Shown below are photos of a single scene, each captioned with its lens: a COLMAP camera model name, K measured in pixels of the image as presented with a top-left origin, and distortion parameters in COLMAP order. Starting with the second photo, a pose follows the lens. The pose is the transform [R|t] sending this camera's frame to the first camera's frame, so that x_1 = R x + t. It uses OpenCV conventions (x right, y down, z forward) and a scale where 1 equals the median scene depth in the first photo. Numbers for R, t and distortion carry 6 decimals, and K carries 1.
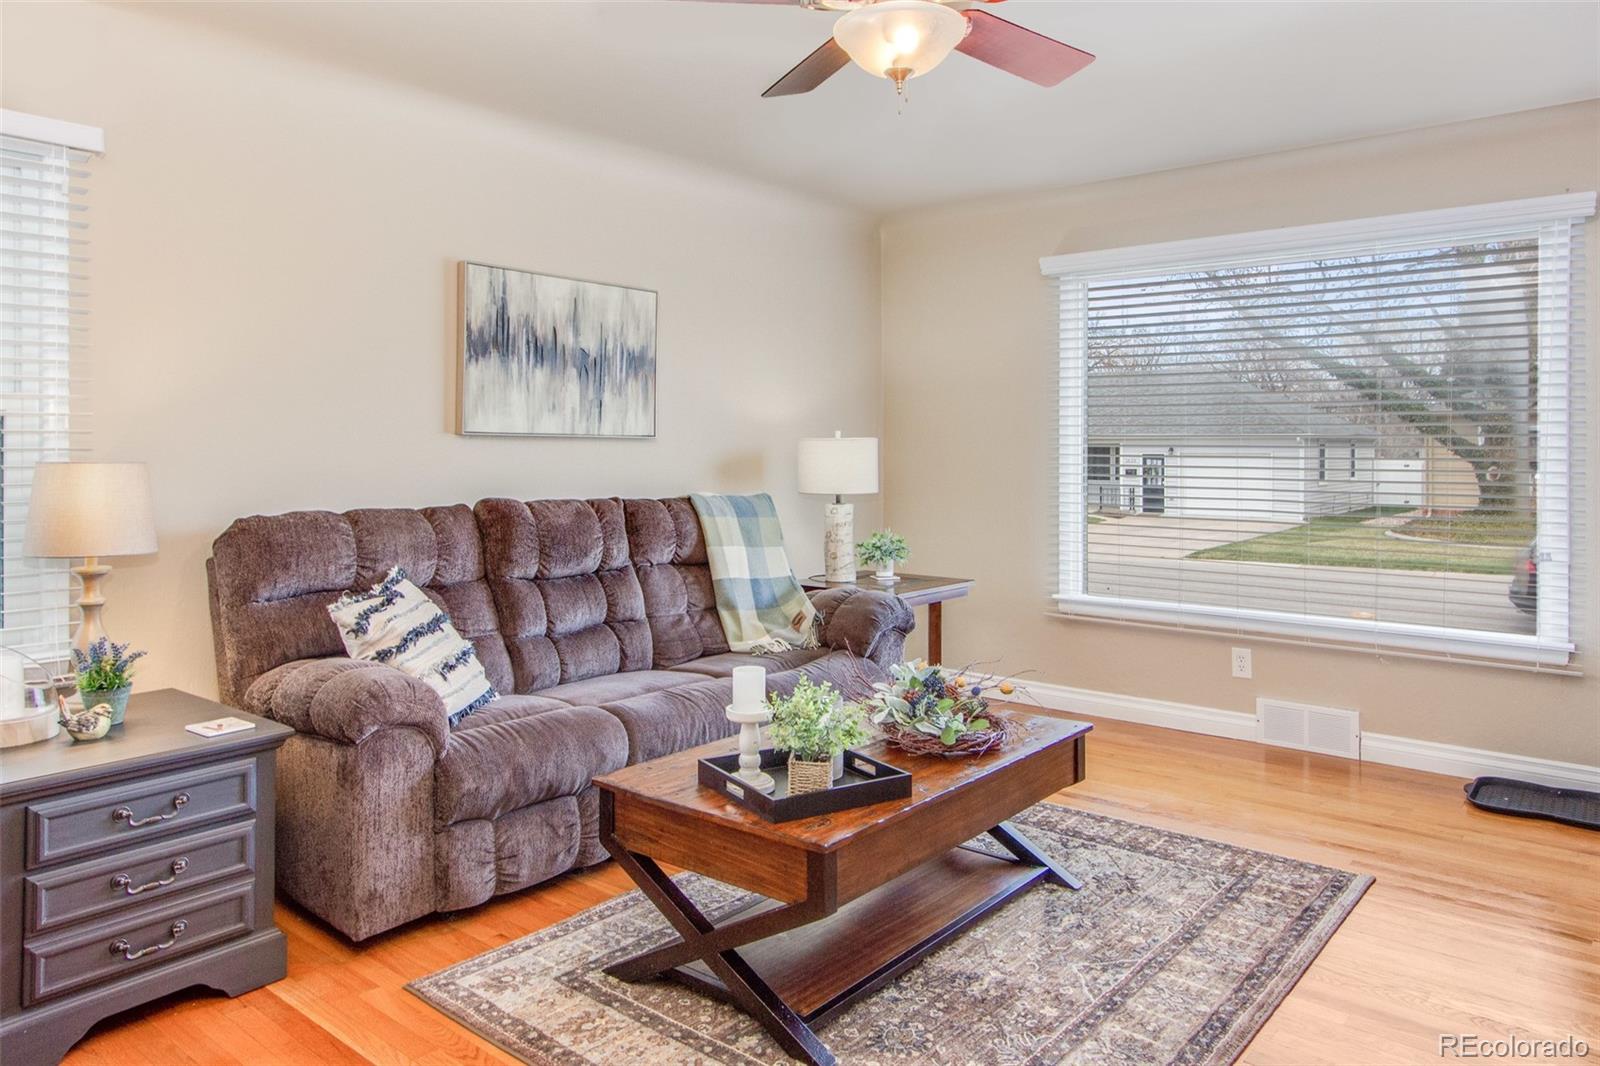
lens RADIAL K [[1088.1, 0, 770.7], [0, 1088.1, 441.2], [0, 0, 1]] dist [-0.052218, 0.008469]
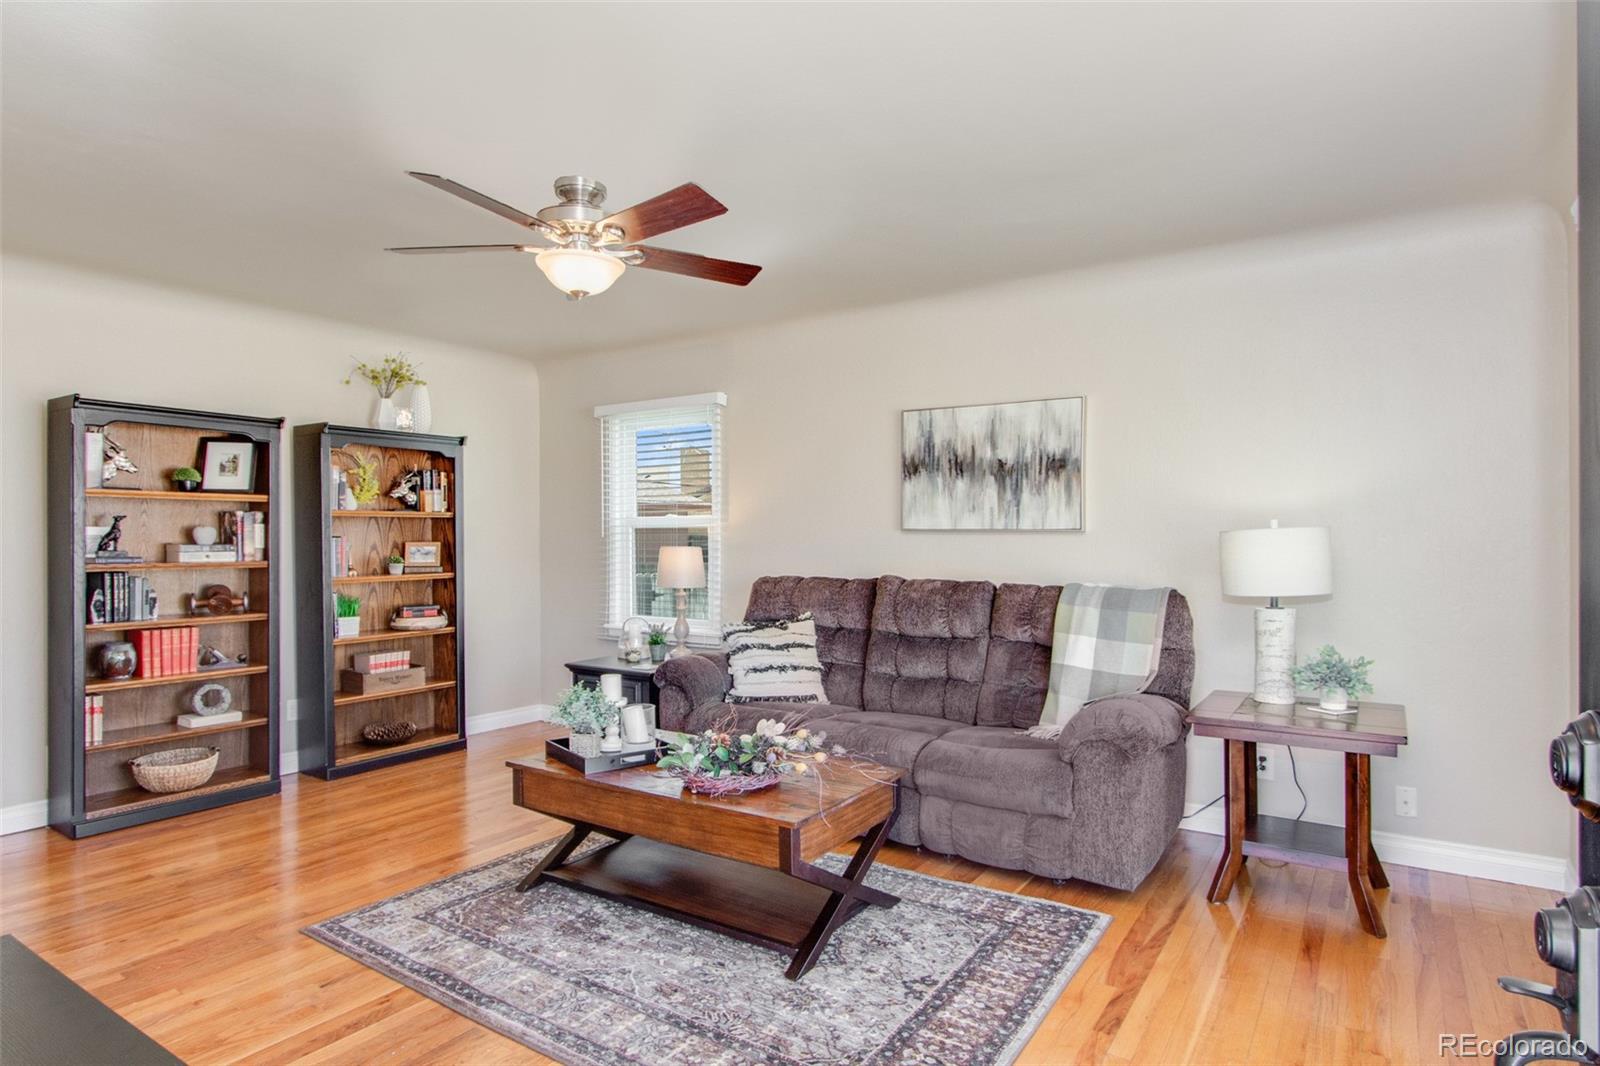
lens RADIAL K [[893.2, 0, 799.5], [0, 893.2, 532.5], [0, 0, 1]] dist [-0.049085, -0.003294]
pose [[0.117772, -0.009633, -0.992994, 0.936897], [0.003951, 0.999950, -0.009232, 0.006612], [0.993033, -0.002836, 0.117805, 0.772802]]
